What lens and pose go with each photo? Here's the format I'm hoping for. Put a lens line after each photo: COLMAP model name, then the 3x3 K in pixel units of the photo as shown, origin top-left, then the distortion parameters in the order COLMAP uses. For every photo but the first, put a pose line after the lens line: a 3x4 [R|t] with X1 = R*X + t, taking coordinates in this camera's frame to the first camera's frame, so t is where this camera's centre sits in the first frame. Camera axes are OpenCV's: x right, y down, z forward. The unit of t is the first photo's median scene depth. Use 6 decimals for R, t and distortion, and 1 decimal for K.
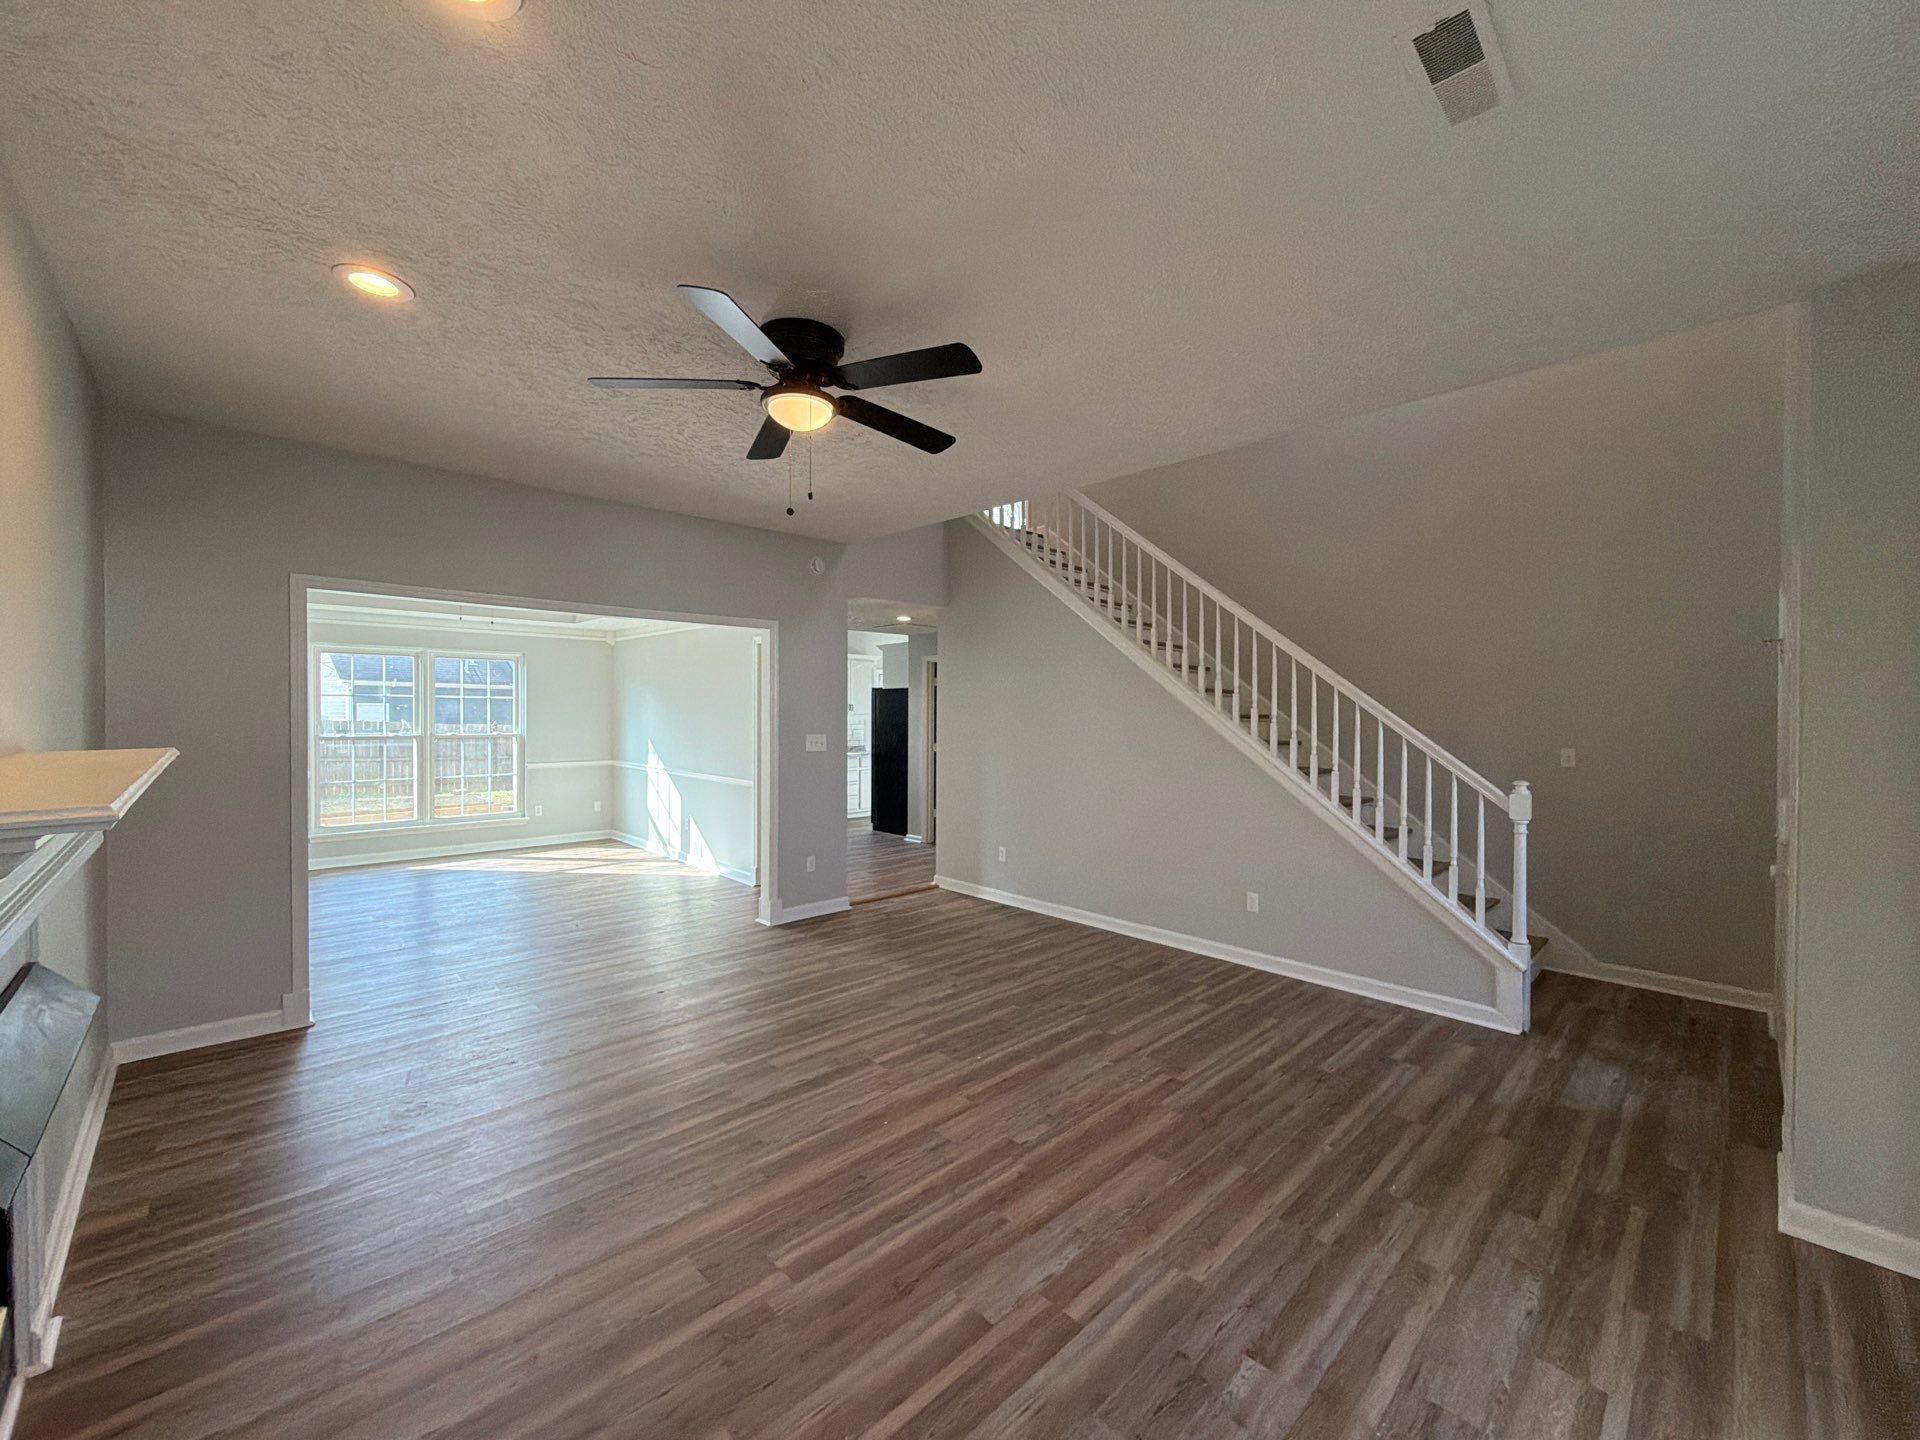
lens RADIAL K [[766.8, 0, 957.7], [0, 766.8, 721.2], [0, 0, 1]] dist [-0.001425, 0.000254]
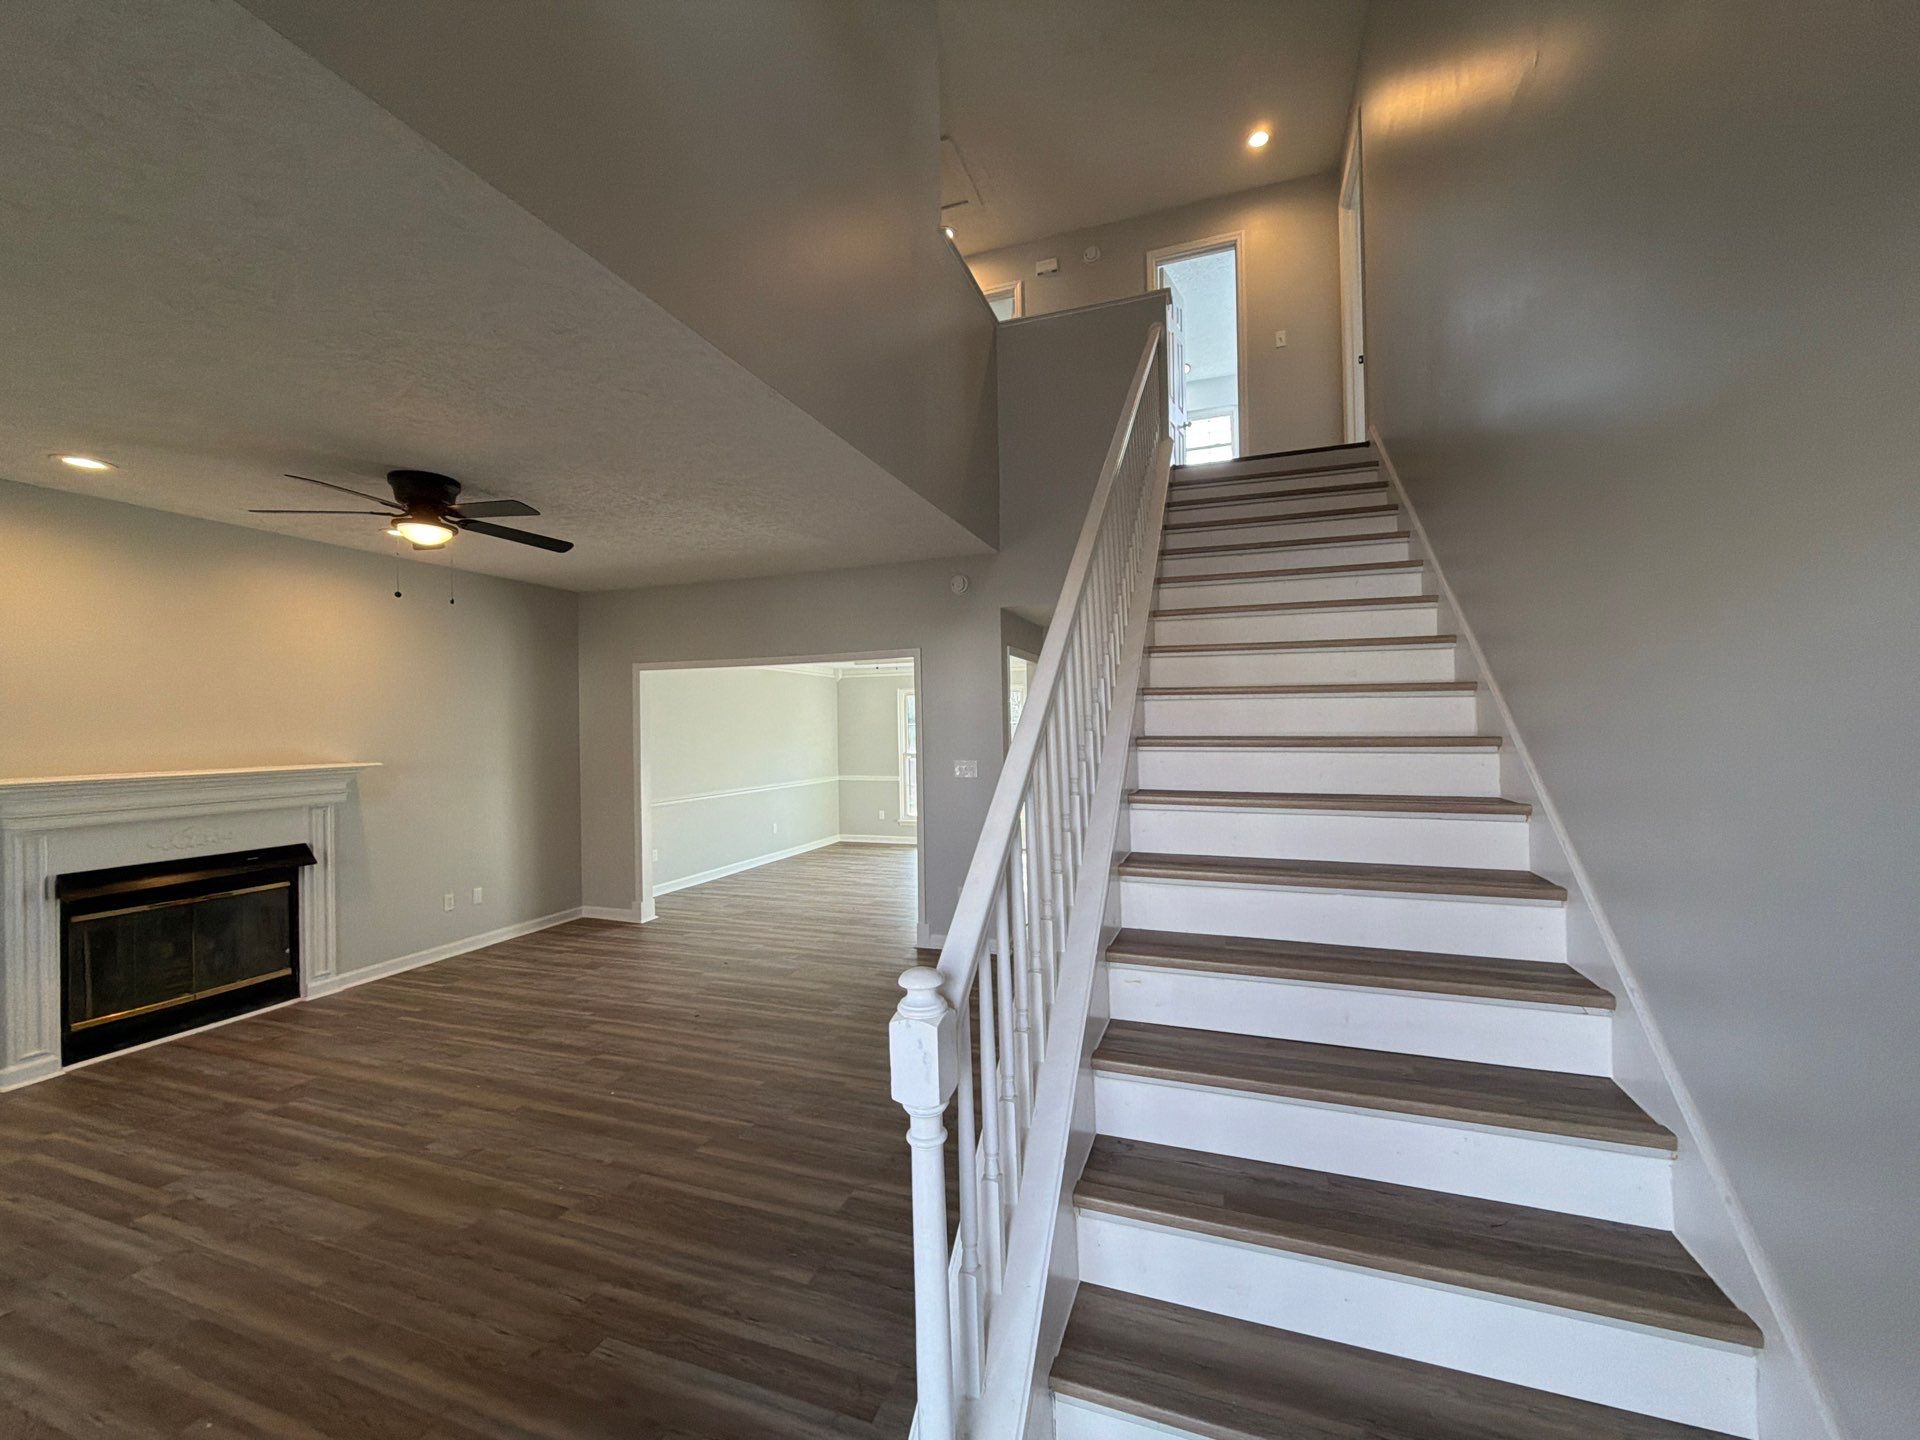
lens RADIAL K [[766.8, 0, 961.8], [0, 766.8, 713.5], [0, 0, 1]] dist [-0.001425, 0.000254]
pose [[0.441463, -0.030541, -0.896760, 1.238126], [0.007149, 0.999509, -0.030521, -0.019306], [0.897251, 0.007063, 0.441464, 1.057290]]
